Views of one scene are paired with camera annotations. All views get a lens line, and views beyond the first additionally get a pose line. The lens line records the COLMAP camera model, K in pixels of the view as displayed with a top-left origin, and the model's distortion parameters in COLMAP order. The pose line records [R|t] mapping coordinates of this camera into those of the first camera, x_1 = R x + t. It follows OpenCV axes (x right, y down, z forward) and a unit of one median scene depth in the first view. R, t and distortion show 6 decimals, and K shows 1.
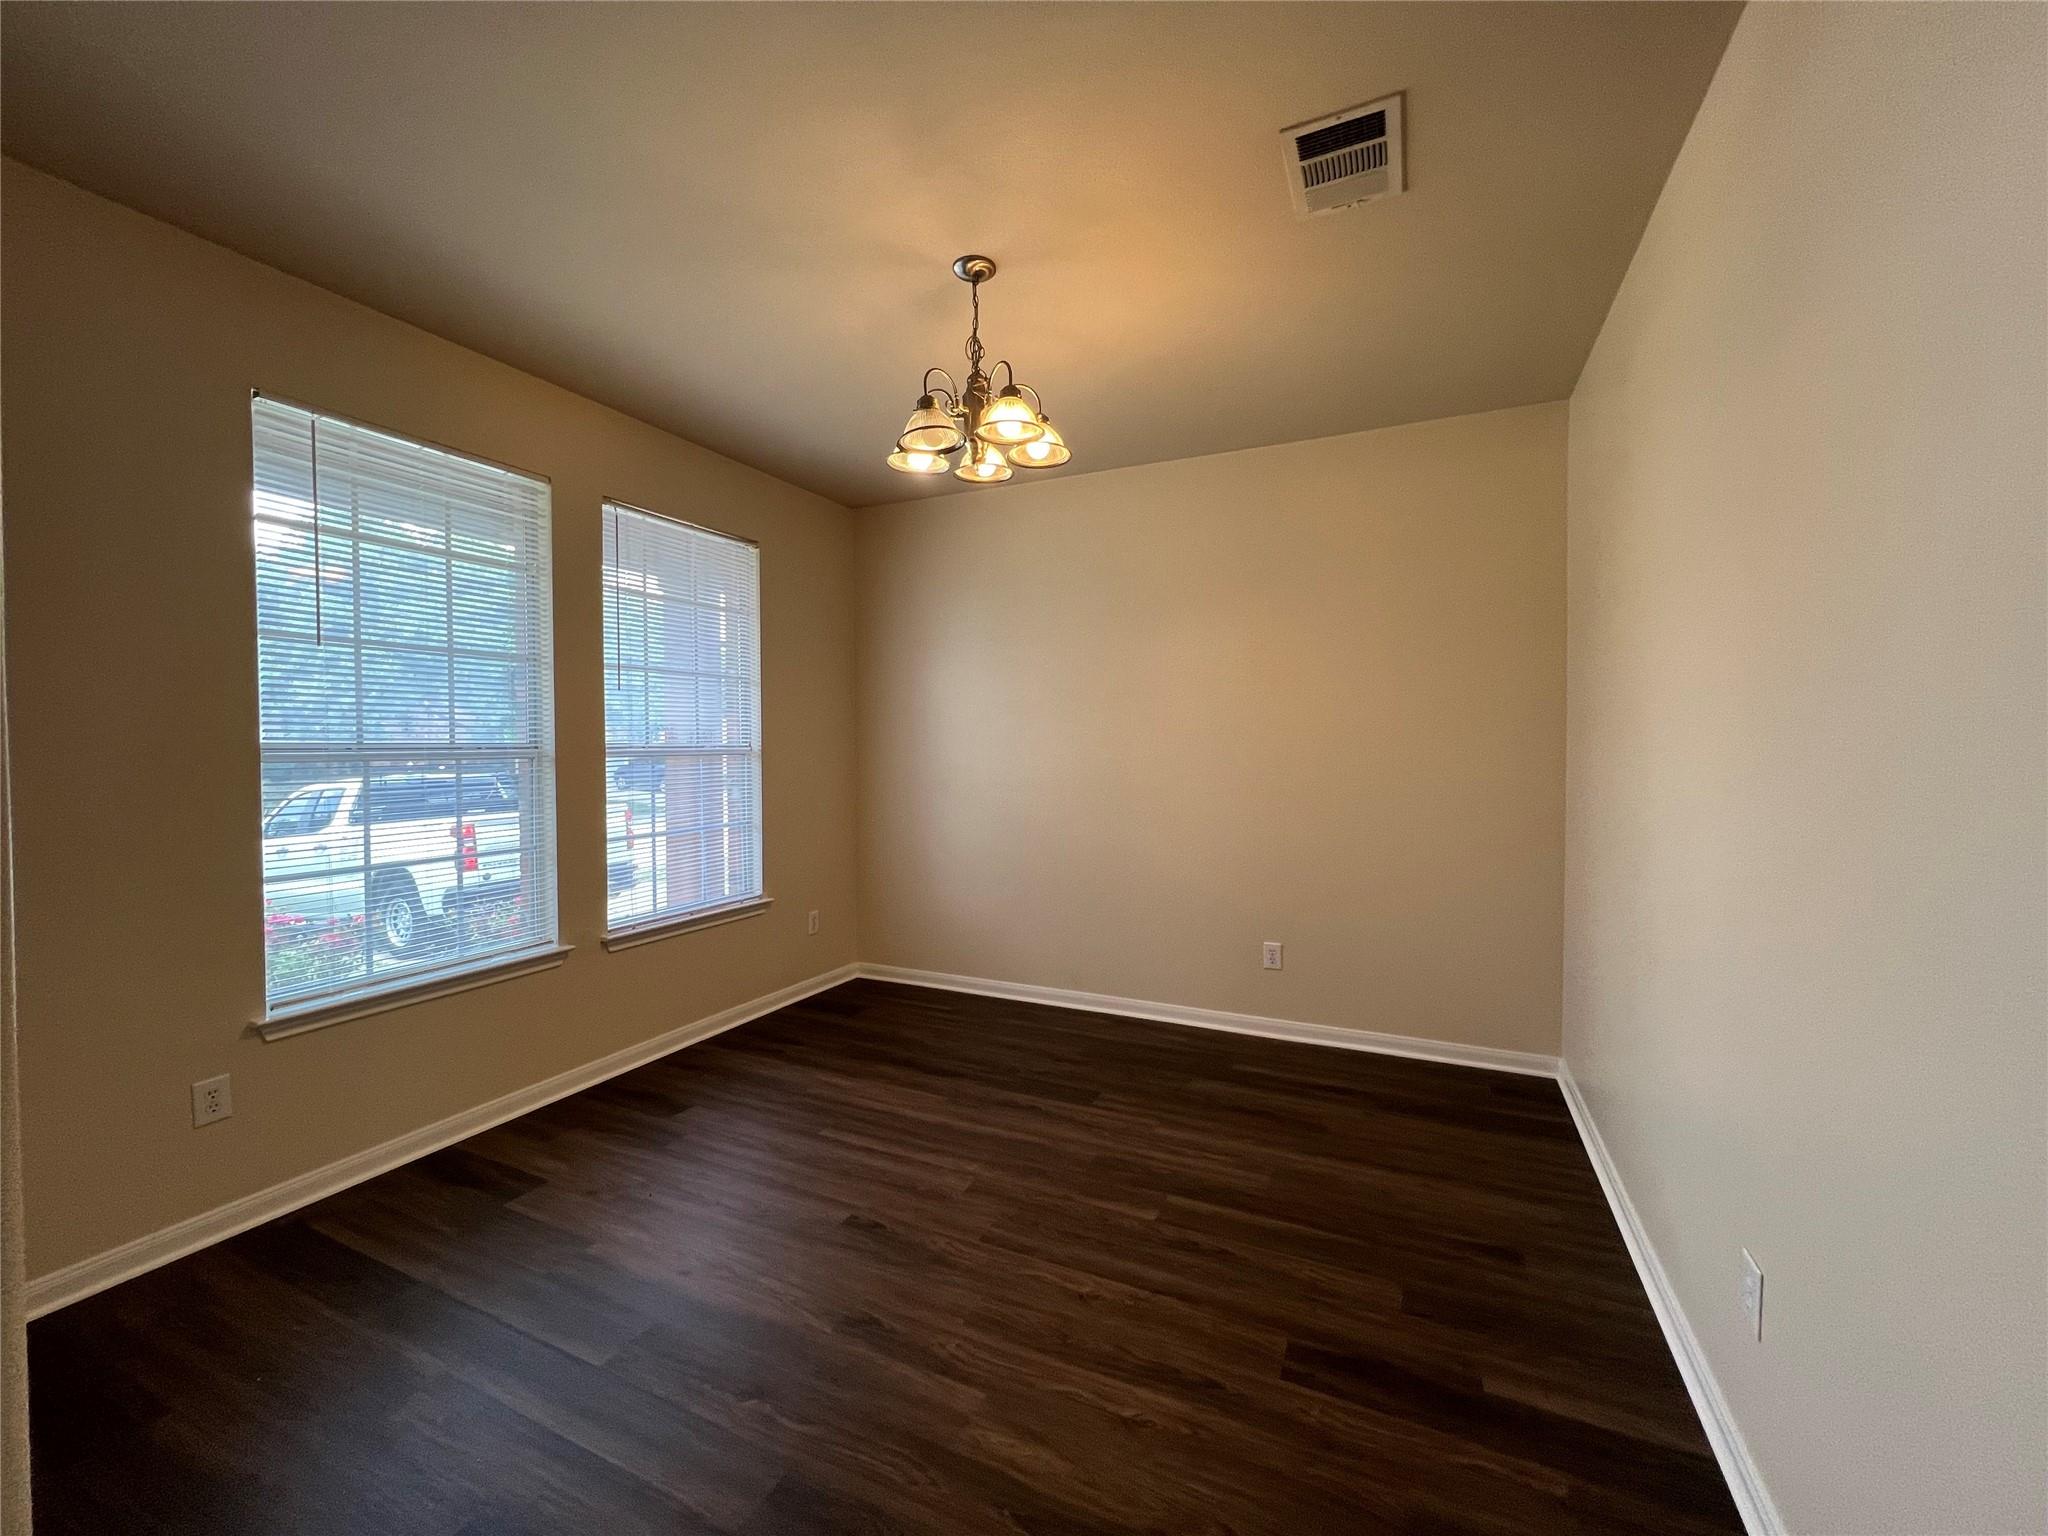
lens RADIAL K [[819.5, 0, 1022.4], [0, 819.5, 766.2], [0, 0, 1]] dist [0.001550, -0.000213]
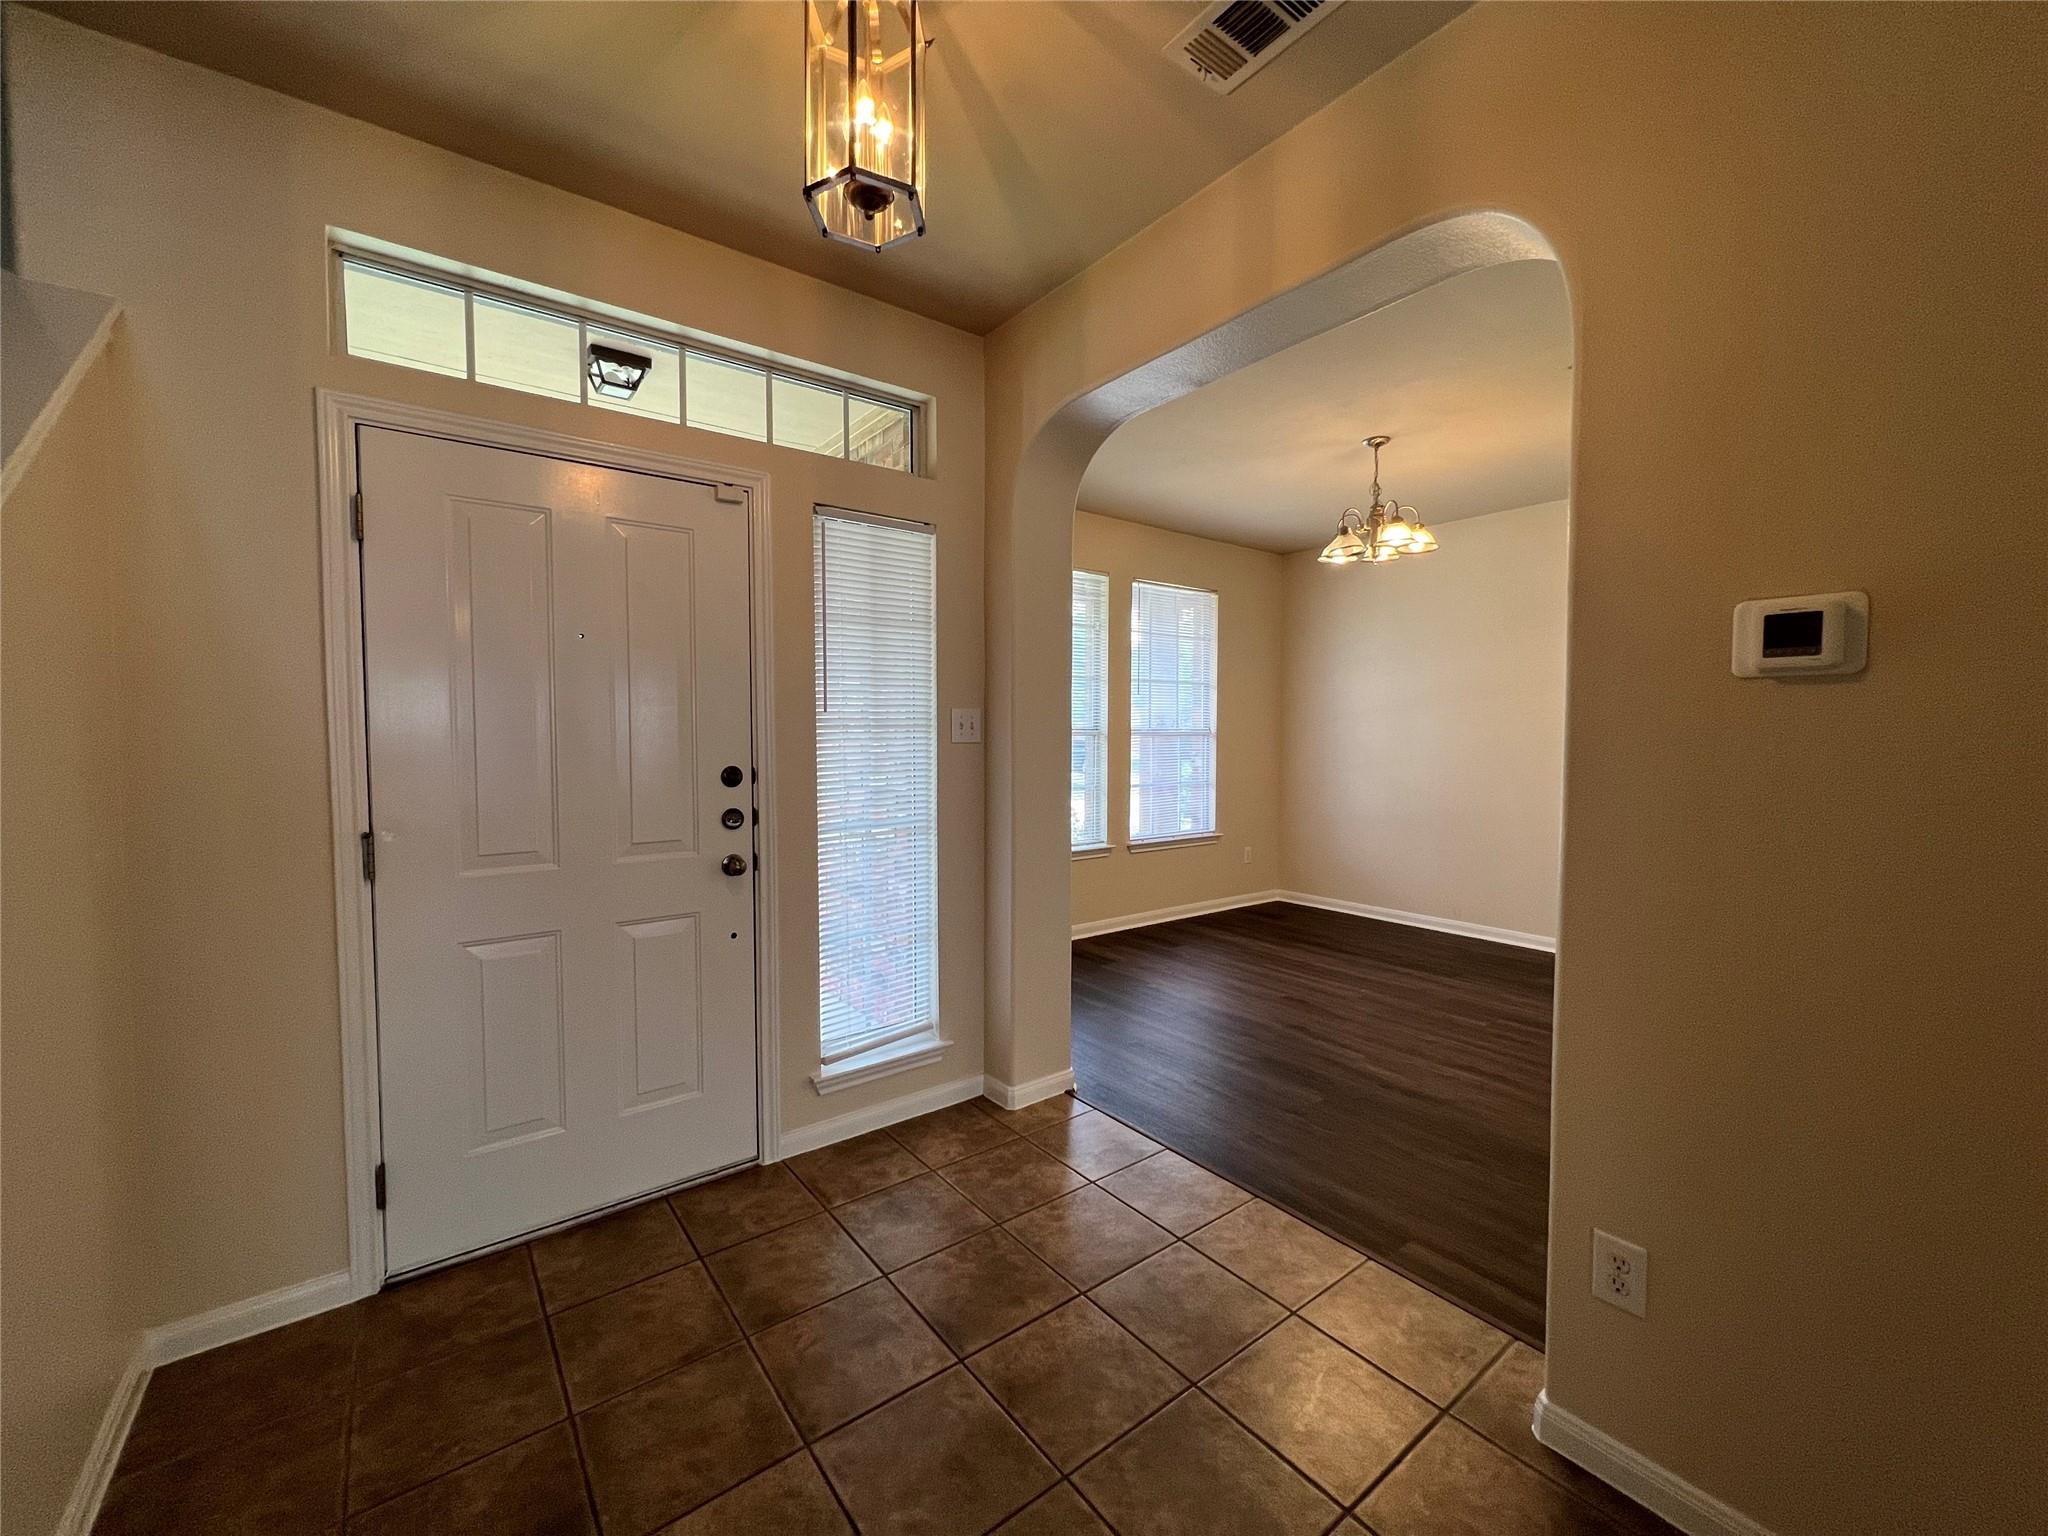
lens RADIAL K [[819.5, 0, 1022.4], [0, 819.5, 766.2], [0, 0, 1]] dist [0.001550, -0.000213]
pose [[0.889036, 0.022064, -0.457305, 0.065318], [-0.014118, 0.999684, 0.020786, 0.023119], [0.457619, -0.012023, 0.889067, -0.680096]]
